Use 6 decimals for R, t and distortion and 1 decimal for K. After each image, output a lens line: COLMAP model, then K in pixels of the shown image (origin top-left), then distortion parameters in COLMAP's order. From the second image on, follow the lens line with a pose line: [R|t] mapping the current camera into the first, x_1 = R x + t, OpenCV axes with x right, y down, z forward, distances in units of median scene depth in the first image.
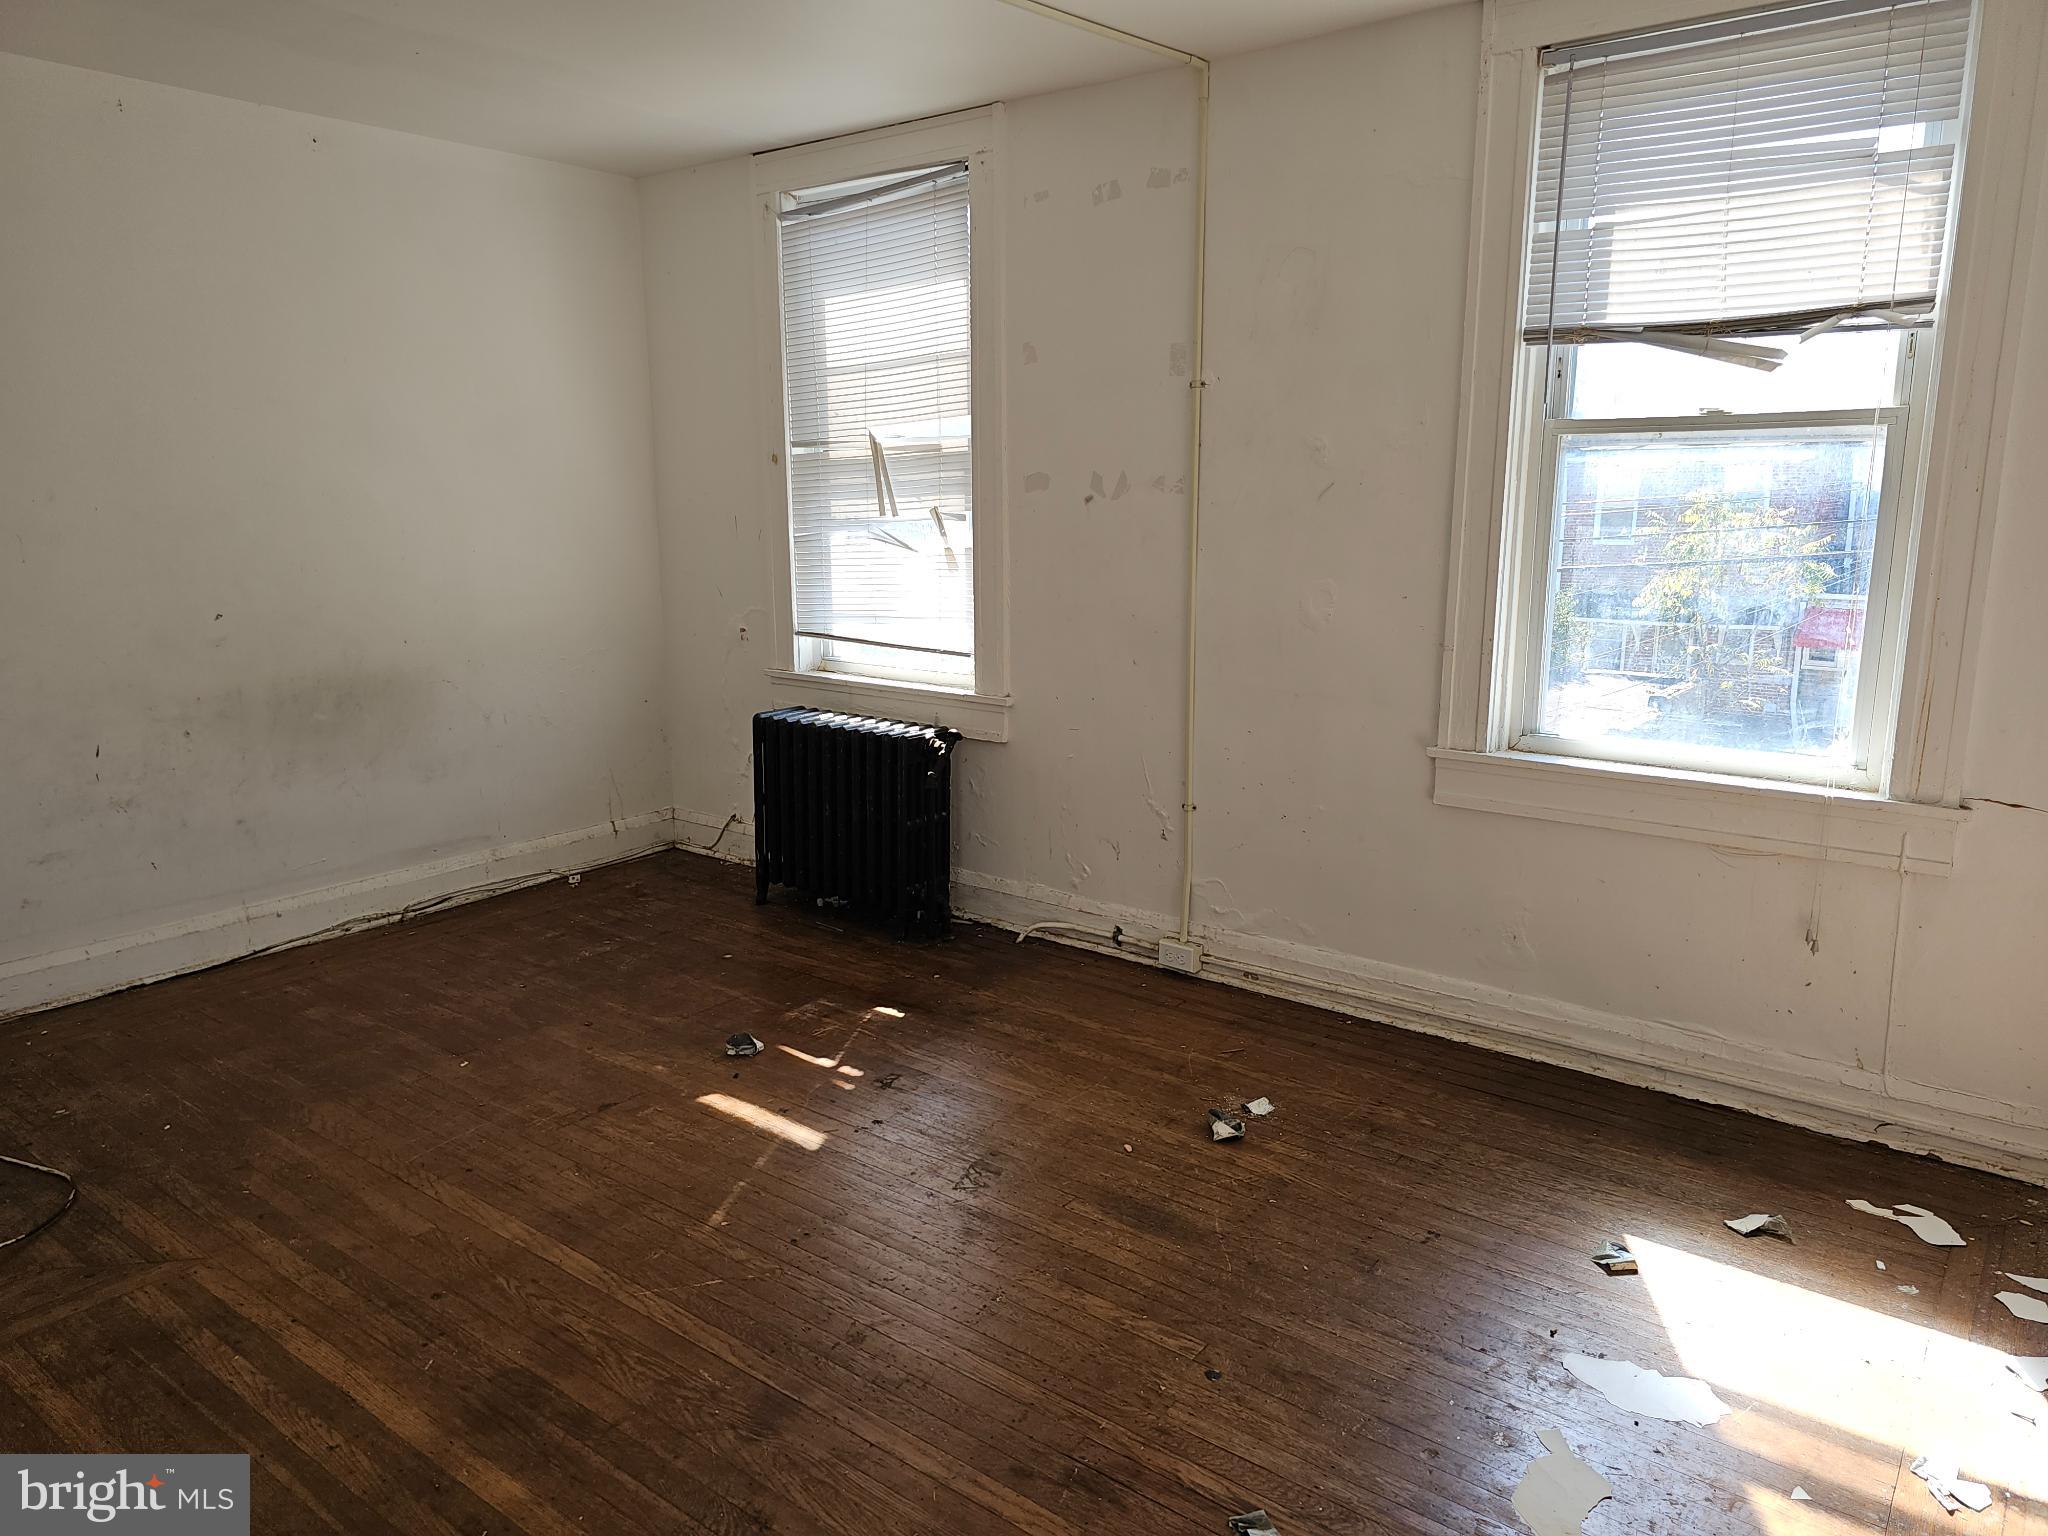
lens RADIAL K [[1378.7, 0, 1004.3], [0, 1378.7, 765.7], [0, 0, 1]] dist [0.067447, -0.061549]
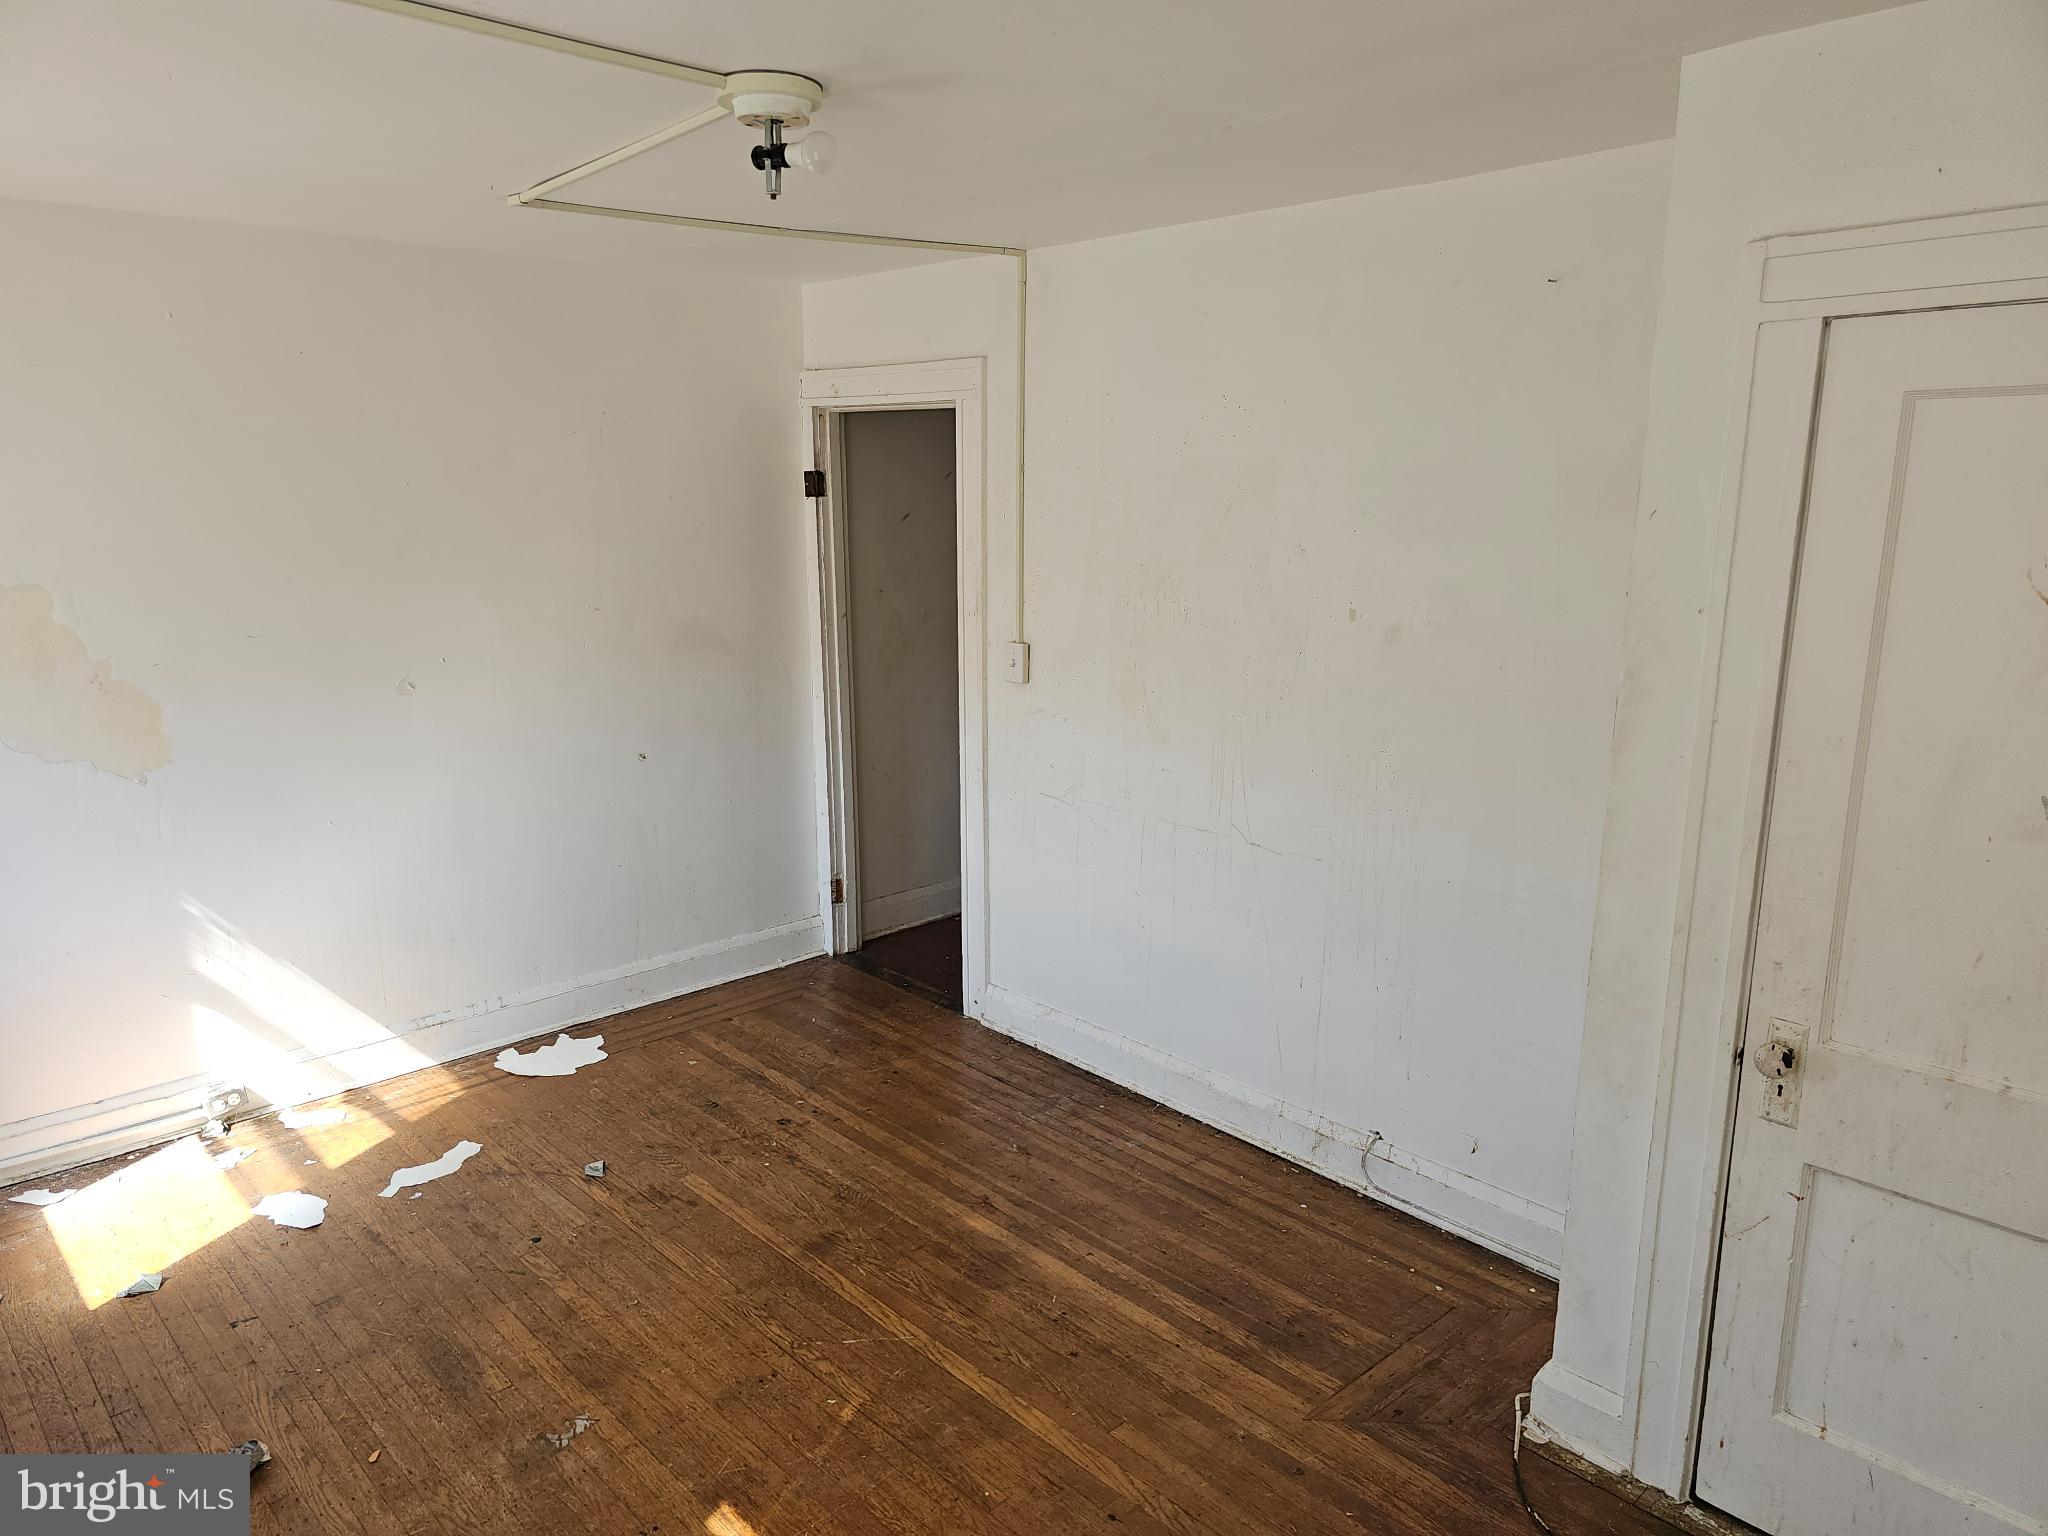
lens RADIAL K [[1378.7, 0, 1004.3], [0, 1378.7, 765.7], [0, 0, 1]] dist [0.067447, -0.061549]
pose [[-0.988118, -0.027569, 0.151204, -0.532064], [0.034504, 0.918881, 0.393023, -0.575897], [-0.149774, 0.393571, -0.907012, 1.962140]]
